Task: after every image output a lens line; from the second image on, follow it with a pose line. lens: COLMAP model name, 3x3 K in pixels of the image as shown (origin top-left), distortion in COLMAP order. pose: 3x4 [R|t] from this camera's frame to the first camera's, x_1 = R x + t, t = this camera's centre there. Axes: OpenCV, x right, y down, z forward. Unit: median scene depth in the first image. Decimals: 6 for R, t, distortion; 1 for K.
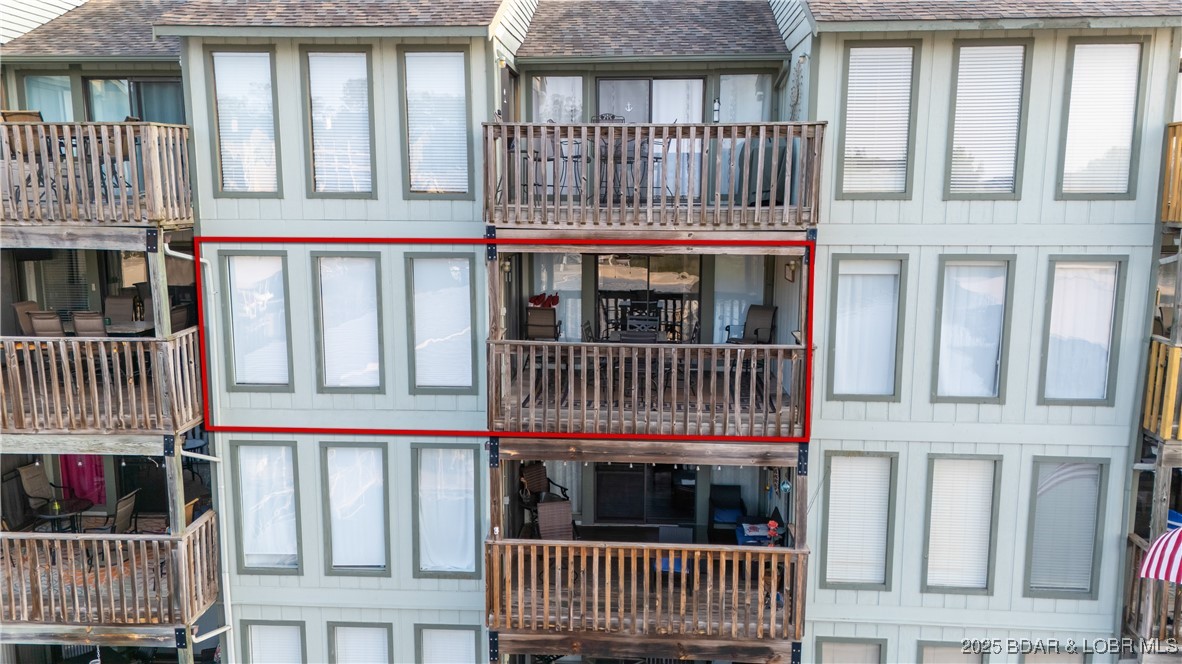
lens RADIAL K [[875.0, 0, 596.1], [0, 875.0, 333.8], [0, 0, 1]] dist [0.074481, -0.070396]
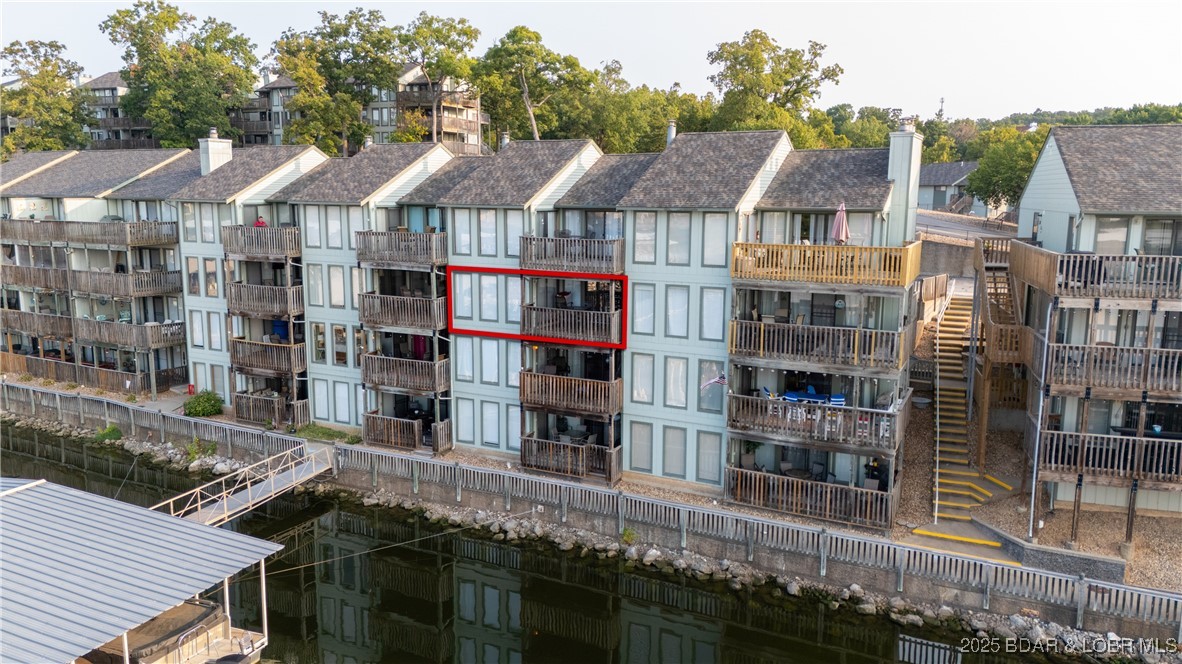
lens RADIAL K [[875.0, 0, 596.1], [0, 875.0, 333.8], [0, 0, 1]] dist [0.074481, -0.070396]
pose [[0.913772, 0.067701, -0.400546, 1.269848], [-0.065215, 0.997674, 0.019853, 0.026624], [0.400958, 0.007981, 0.916062, -1.599861]]
